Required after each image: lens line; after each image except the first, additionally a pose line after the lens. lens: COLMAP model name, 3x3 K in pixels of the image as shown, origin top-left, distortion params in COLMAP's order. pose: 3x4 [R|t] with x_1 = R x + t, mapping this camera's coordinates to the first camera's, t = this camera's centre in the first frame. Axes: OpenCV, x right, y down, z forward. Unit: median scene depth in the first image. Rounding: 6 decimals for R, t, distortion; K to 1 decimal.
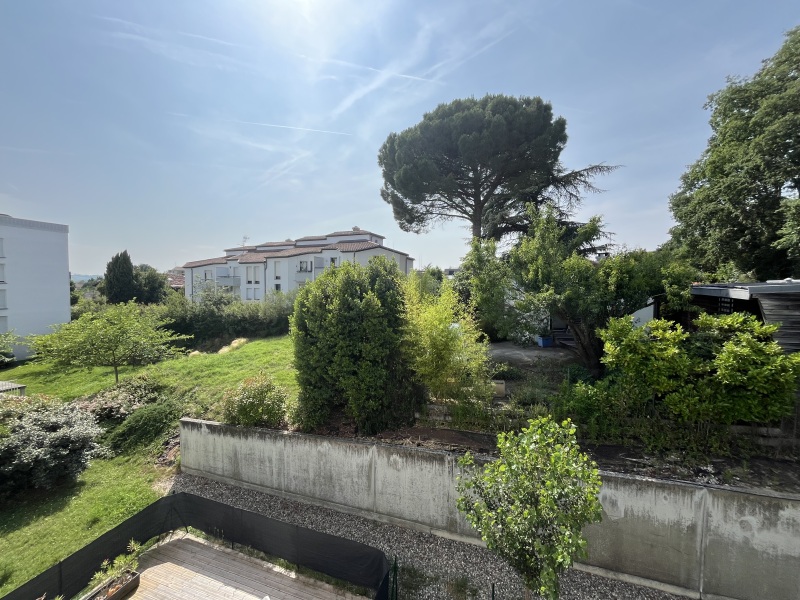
lens RADIAL K [[322.2, 0, 398.7], [0, 322.2, 297.2], [0, 0, 1]] dist [-0.001313, -0.000058]
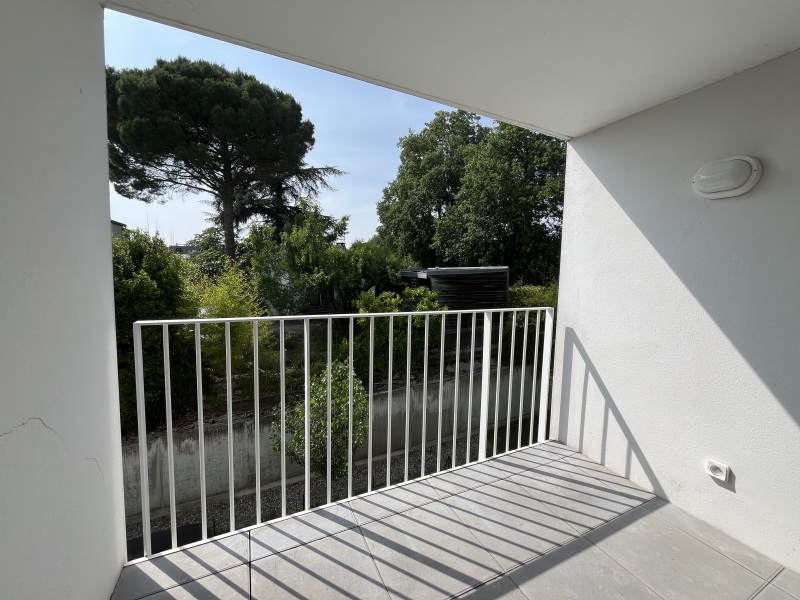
lens RADIAL K [[322.2, 0, 398.7], [0, 322.2, 297.2], [0, 0, 1]] dist [-0.001313, -0.000058]
pose [[0.712404, -0.042596, 0.700476, -0.087230], [0.005871, 0.998483, 0.054748, 0.004423], [-0.701745, -0.034890, 0.711573, -0.049587]]
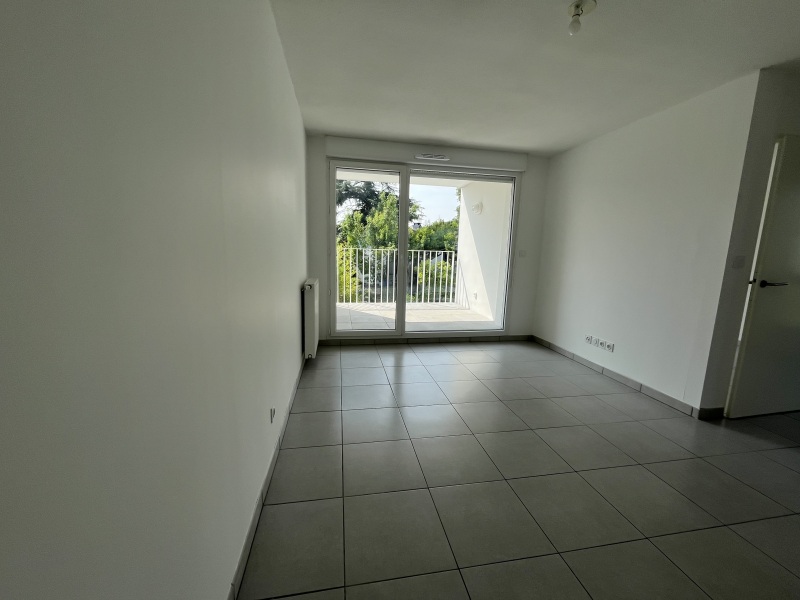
lens RADIAL K [[322.2, 0, 398.7], [0, 322.2, 297.2], [0, 0, 1]] dist [-0.001313, -0.000058]
pose [[0.870327, -0.051612, 0.489762, -0.164121], [-0.008027, 0.992874, 0.118894, 0.021438], [-0.492409, -0.107408, 0.863711, -0.244704]]
